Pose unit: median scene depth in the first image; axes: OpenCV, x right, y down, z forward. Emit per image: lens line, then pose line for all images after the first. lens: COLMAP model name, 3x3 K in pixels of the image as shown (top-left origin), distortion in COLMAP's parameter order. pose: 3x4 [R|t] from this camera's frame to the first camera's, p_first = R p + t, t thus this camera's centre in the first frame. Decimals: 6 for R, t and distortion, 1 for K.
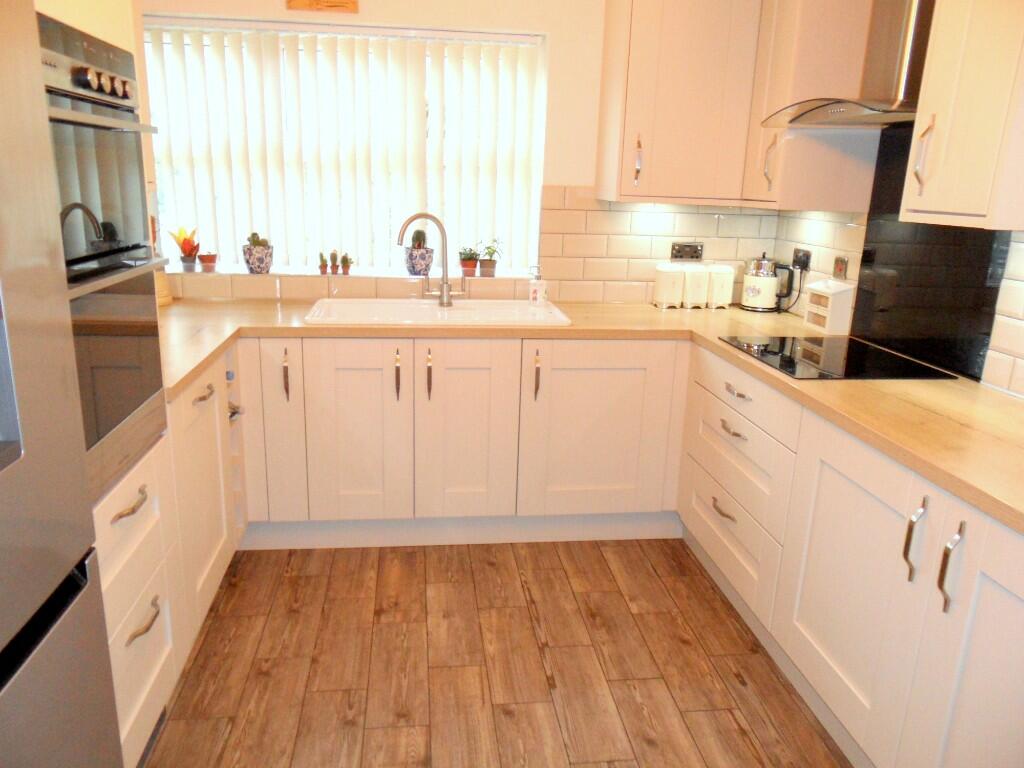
lens RADIAL K [[761.9, 0, 507.9], [0, 761.9, 384.8], [0, 0, 1]] dist [-0.027152, 0.029099]
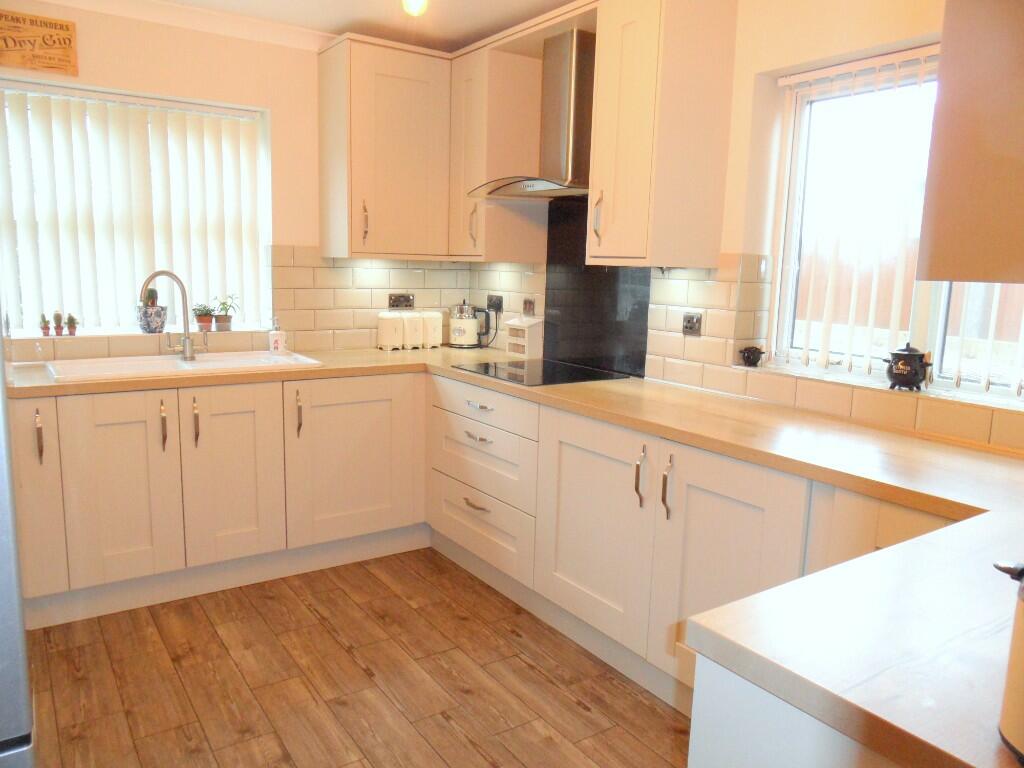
lens RADIAL K [[761.9, 0, 507.9], [0, 761.9, 384.8], [0, 0, 1]] dist [-0.027152, 0.029099]
pose [[0.889019, -0.080906, 0.450665, -0.178235], [0.121383, 0.990693, -0.061596, 0.049032], [-0.441487, 0.109464, 0.890566, -0.106925]]
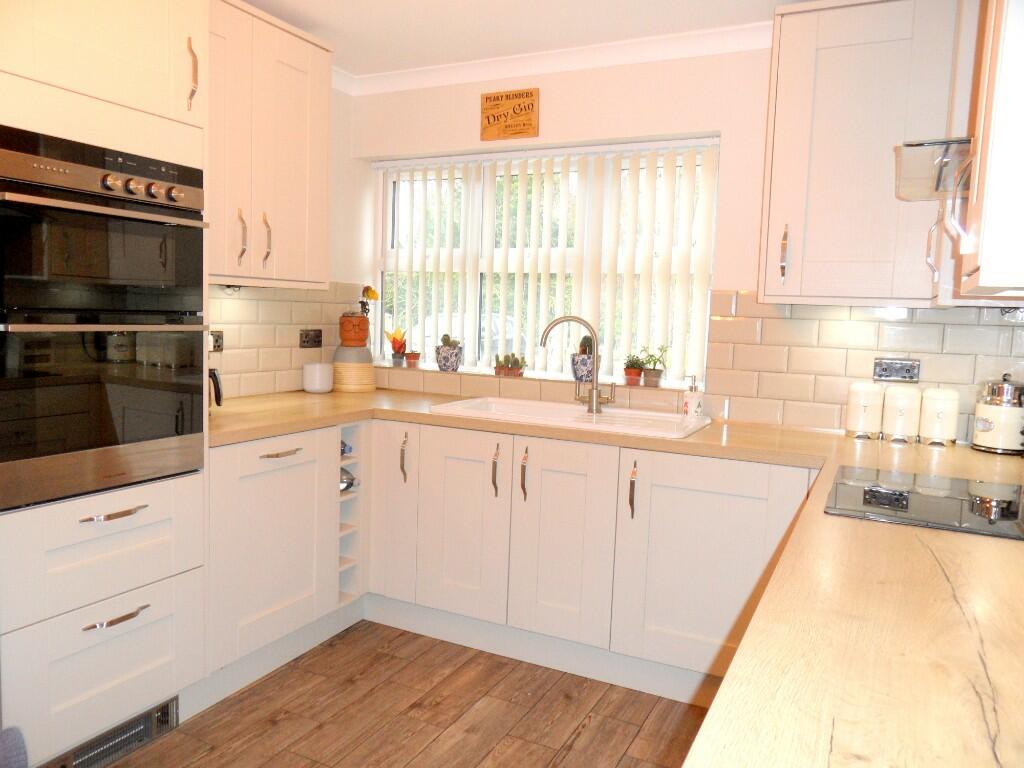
lens RADIAL K [[761.9, 0, 507.9], [0, 761.9, 384.8], [0, 0, 1]] dist [-0.027152, 0.029099]
pose [[0.830736, 0.050890, -0.554335, 0.390733], [-0.154183, 0.977888, -0.141288, 0.015583], [0.534887, 0.202842, 0.820214, 0.164137]]
